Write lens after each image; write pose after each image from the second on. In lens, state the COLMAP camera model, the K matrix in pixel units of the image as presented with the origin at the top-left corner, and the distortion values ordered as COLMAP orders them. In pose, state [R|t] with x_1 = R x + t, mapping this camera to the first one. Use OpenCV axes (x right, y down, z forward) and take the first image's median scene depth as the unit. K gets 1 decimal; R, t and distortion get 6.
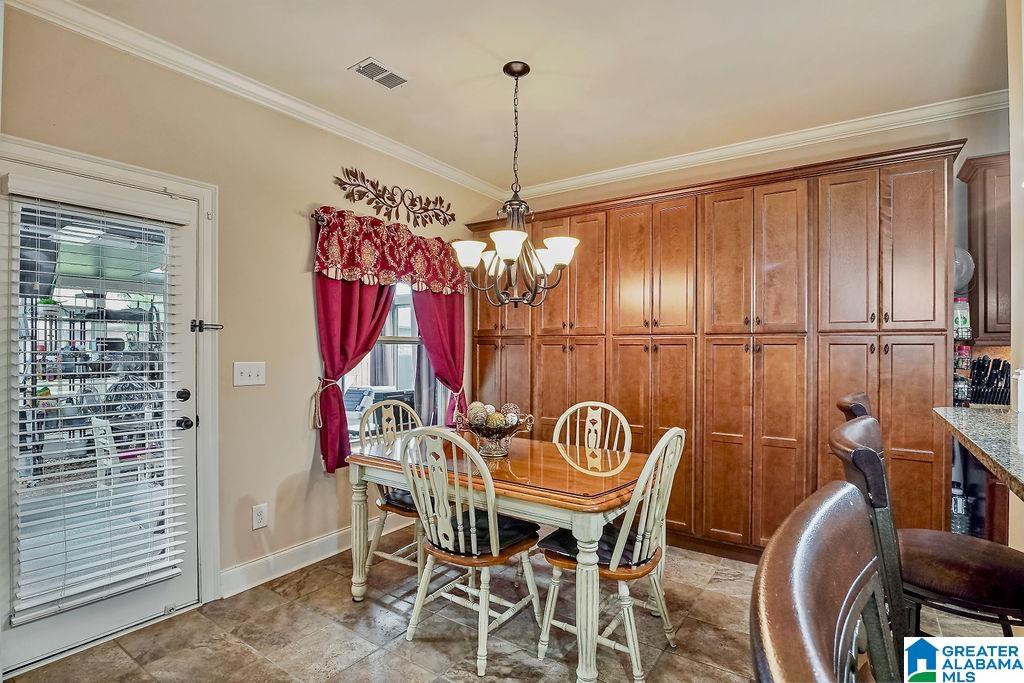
lens RADIAL K [[504.8, 0, 513.5], [0, 504.8, 347.4], [0, 0, 1]] dist [-0.021475, -0.001187]
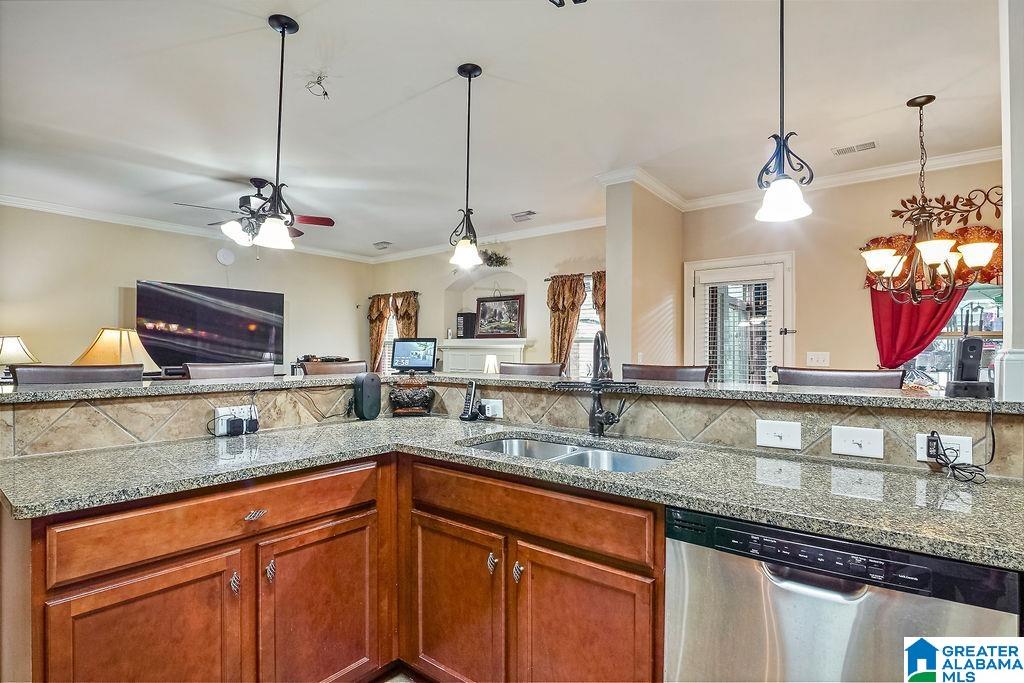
lens RADIAL K [[504.8, 0, 522.6], [0, 504.8, 347.8], [0, 0, 1]] dist [-0.021475, -0.001187]
pose [[-0.063646, -0.022093, -0.997728, 1.046182], [-0.011081, 0.999709, -0.021430, 0.055173], [0.997911, 0.009691, -0.063872, 0.143457]]
